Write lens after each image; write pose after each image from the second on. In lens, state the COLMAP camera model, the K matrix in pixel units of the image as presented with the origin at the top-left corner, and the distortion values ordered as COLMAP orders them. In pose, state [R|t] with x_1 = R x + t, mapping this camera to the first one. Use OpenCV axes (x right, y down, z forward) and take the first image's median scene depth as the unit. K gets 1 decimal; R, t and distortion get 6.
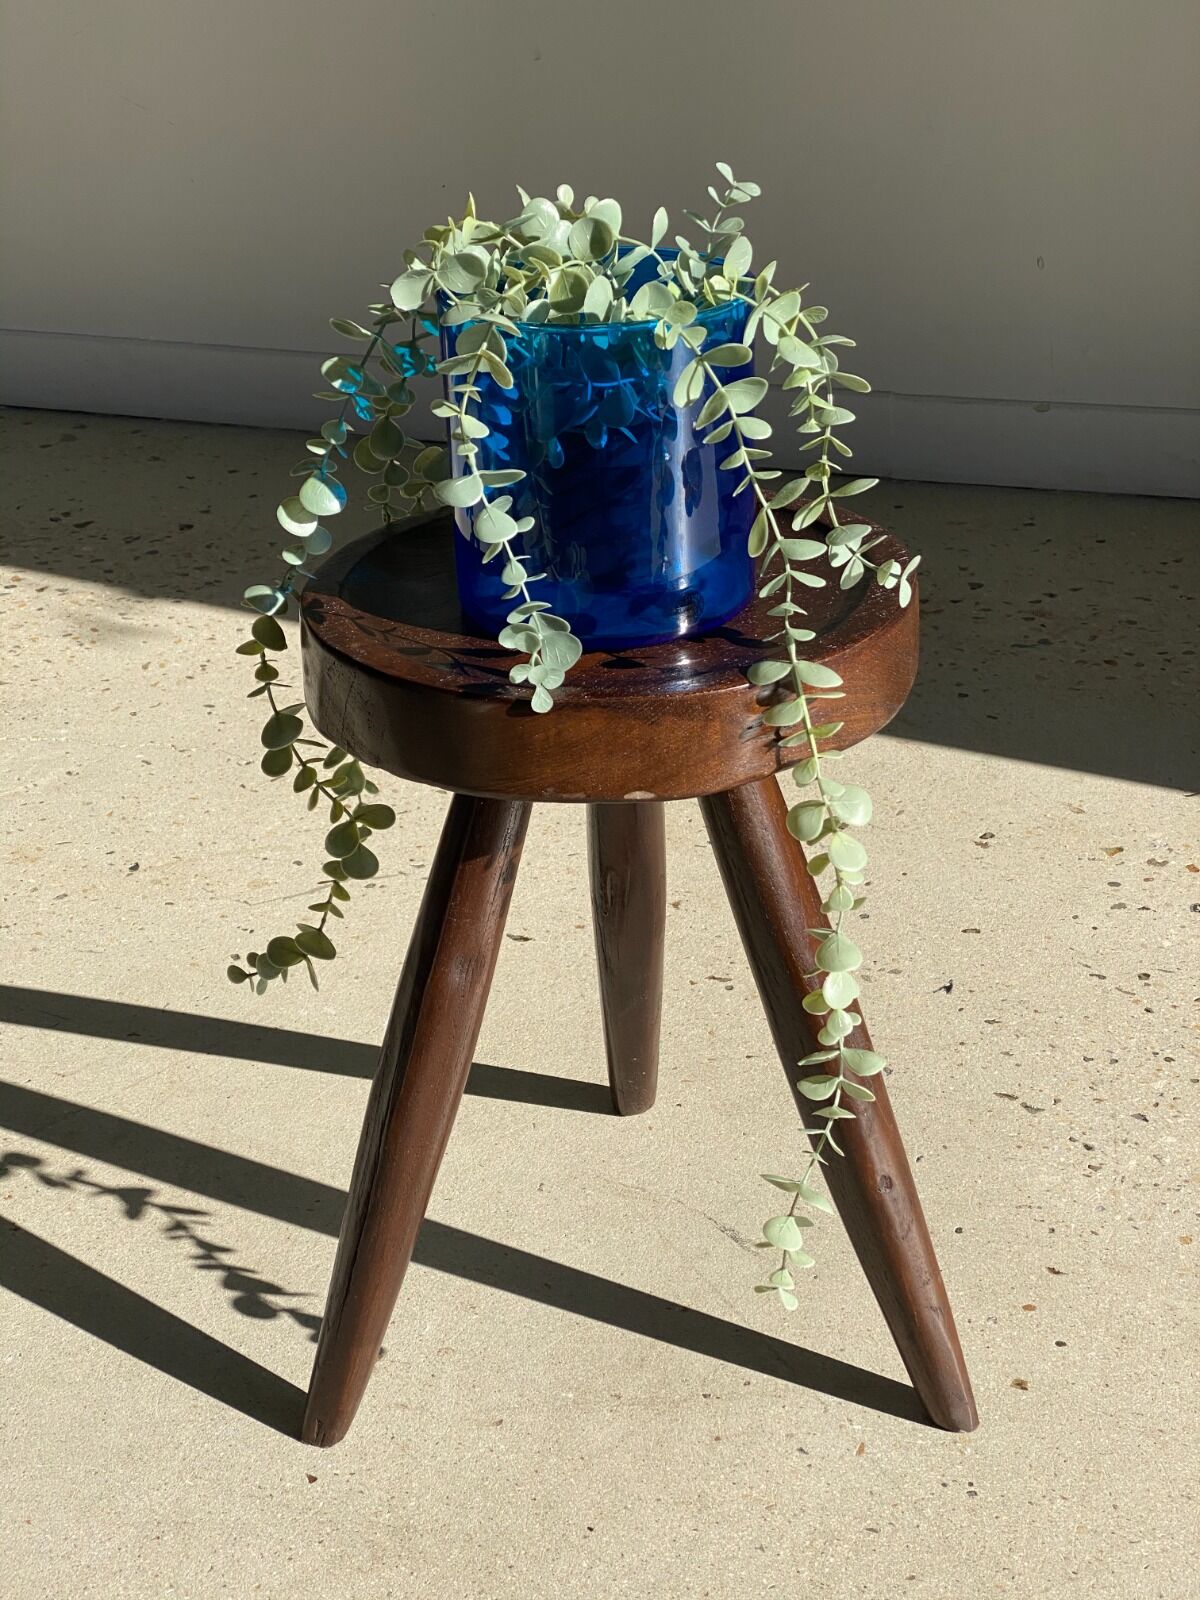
lens RADIAL K [[2394.8, 0, 619.7], [0, 2394.8, 798.4], [0, 0, 1]] dist [0.101497, 0.000000]
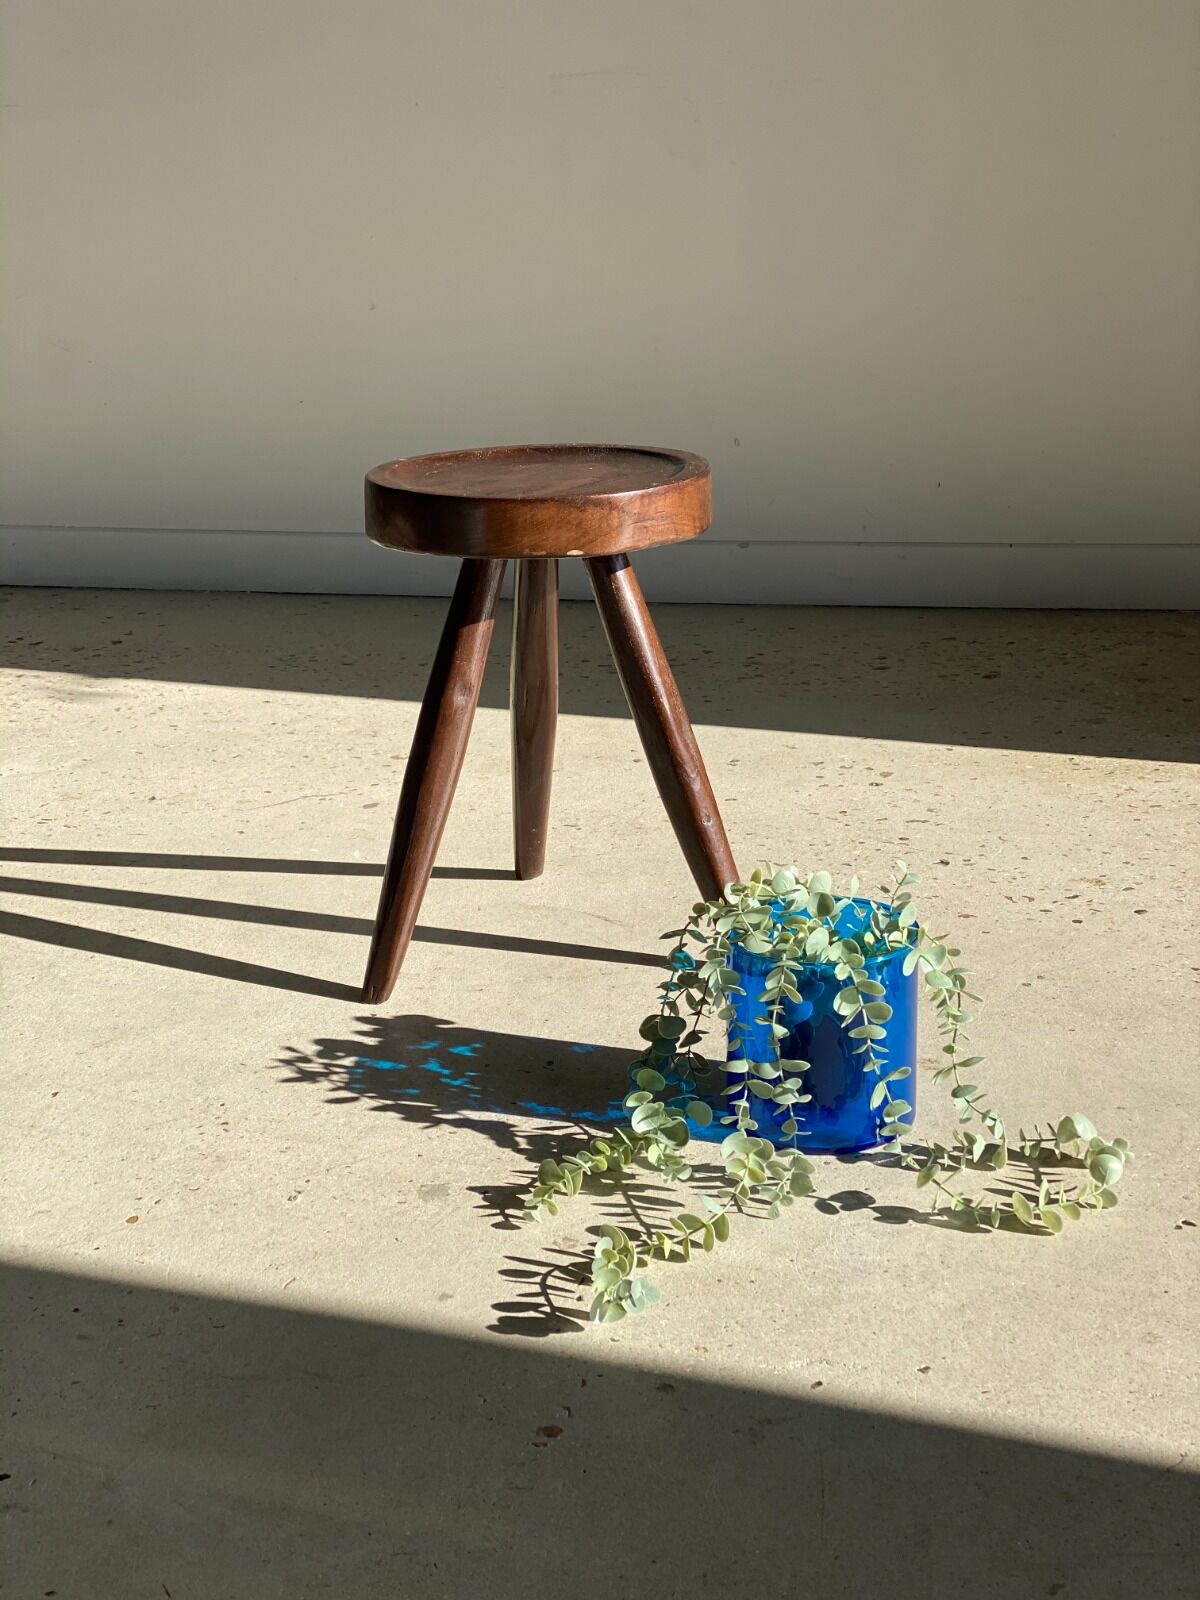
lens RADIAL K [[2394.8, 0, 622.0], [0, 2394.8, 811.6], [0, 0, 1]] dist [0.101497, 0.000000]
pose [[0.989975, -0.026836, 0.138667, -0.150937], [0.048894, 0.986194, -0.158209, 0.339883], [-0.132507, 0.163403, 0.977620, -0.541104]]
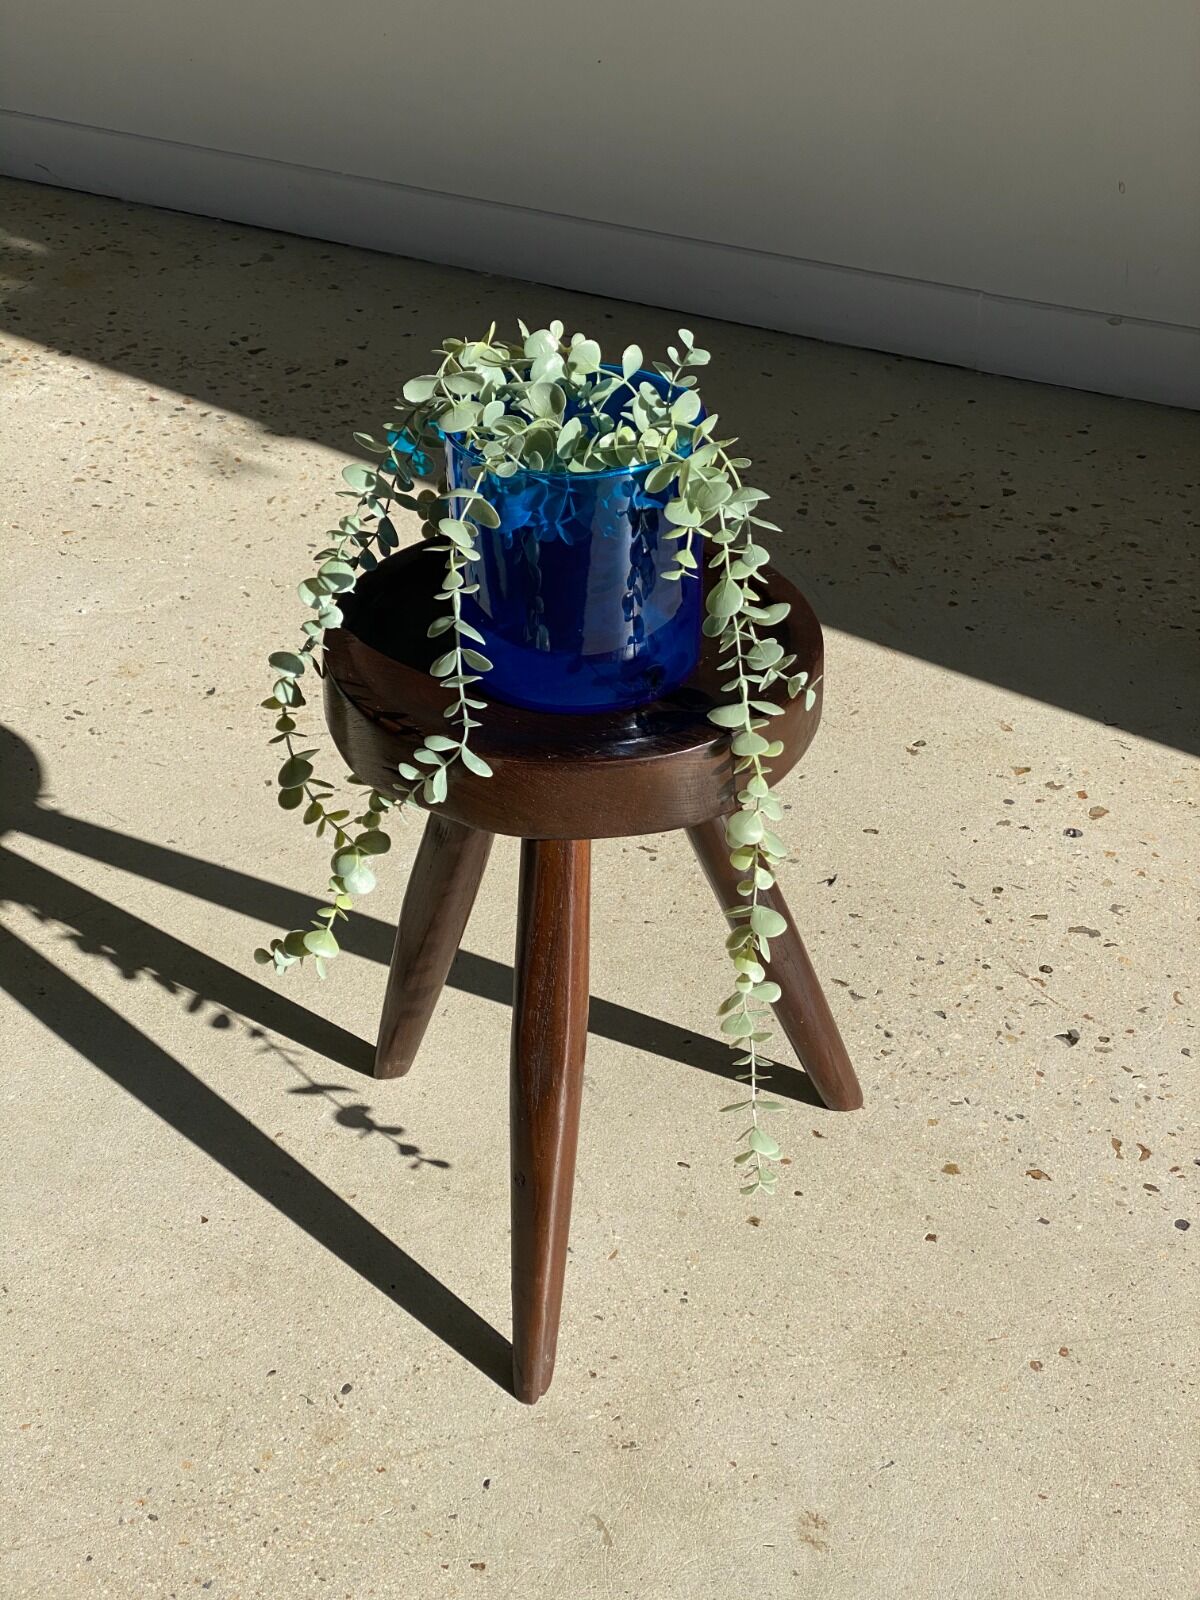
lens RADIAL K [[2394.8, 0, 610.5], [0, 2394.8, 793.9], [0, 0, 1]] dist [0.101497, 0.000000]
pose [[0.984310, 0.111842, -0.136476, 0.203148], [-0.094352, 0.987208, 0.128521, -0.115677], [0.149104, -0.113628, 0.982271, -0.196771]]
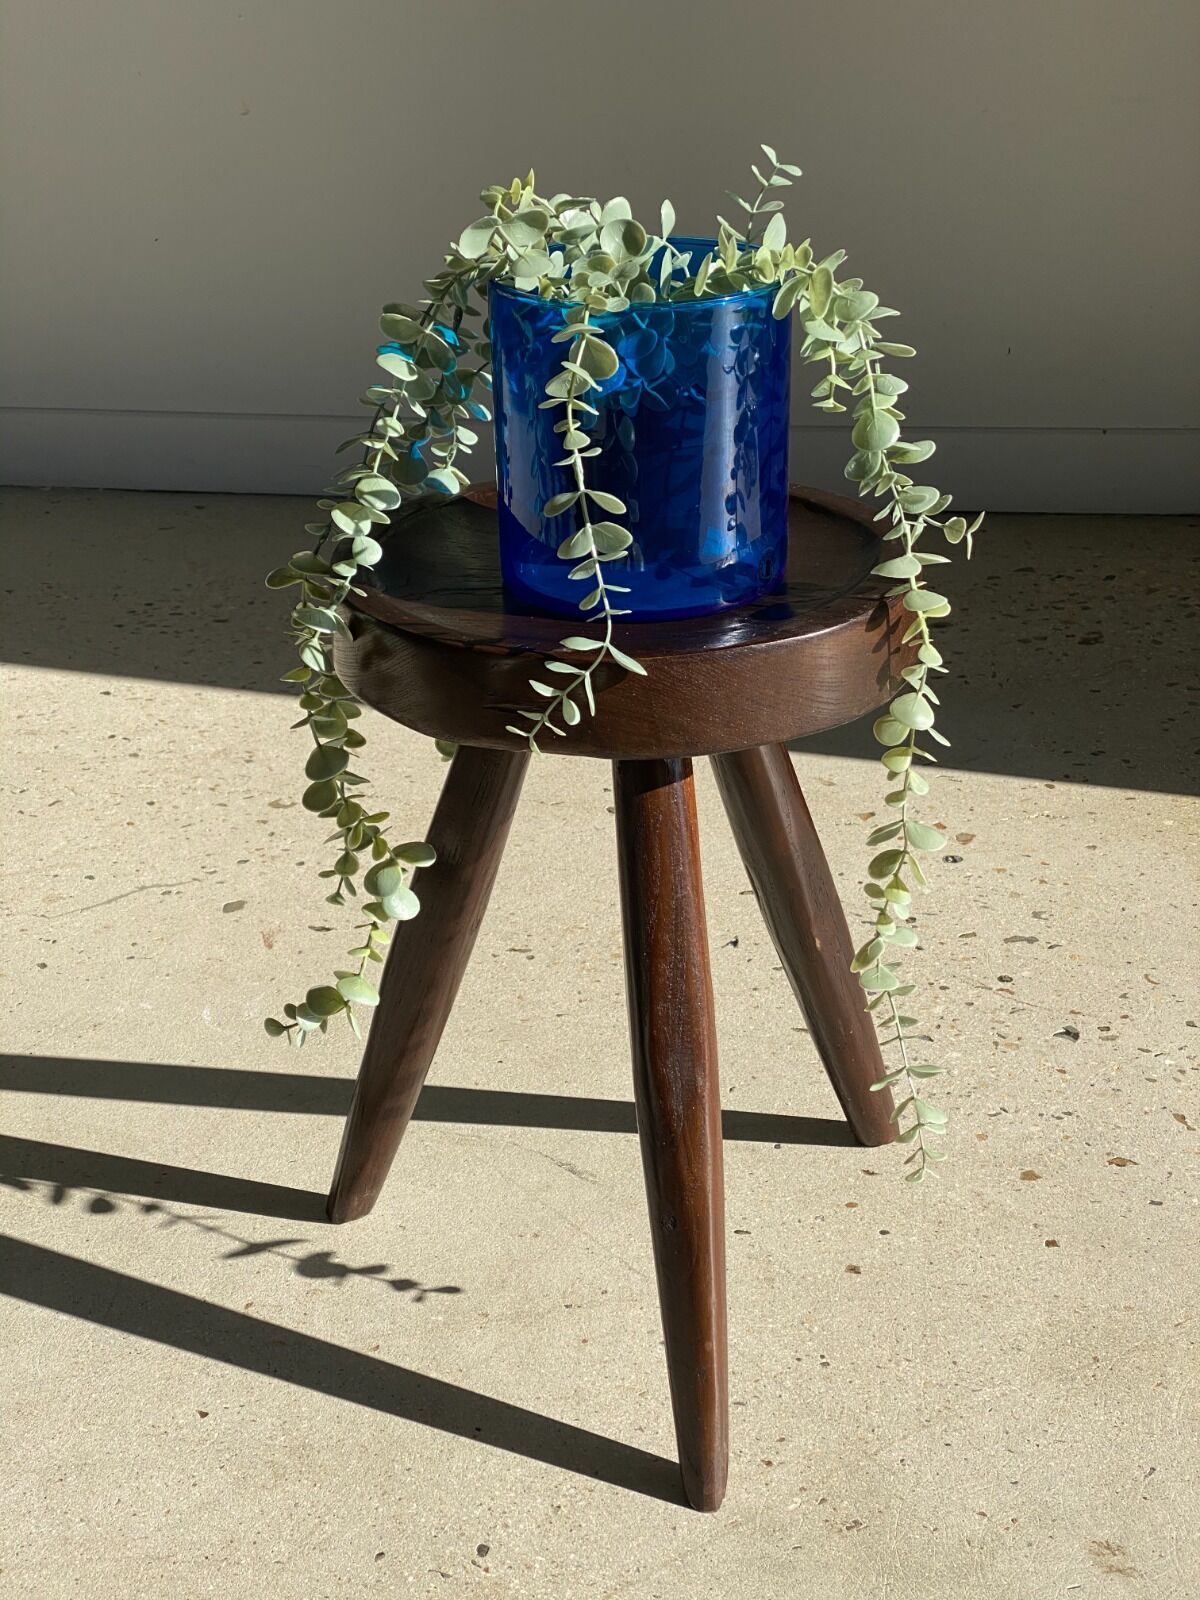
lens RADIAL K [[2394.8, 0, 598.2], [0, 2394.8, 801.1], [0, 0, 1]] dist [0.101497, 0.000000]
pose [[0.988990, -0.058614, 0.135882, -0.070059], [0.063809, 0.997376, -0.034197, 0.052935], [-0.133521, 0.042491, 0.990135, -0.054663]]
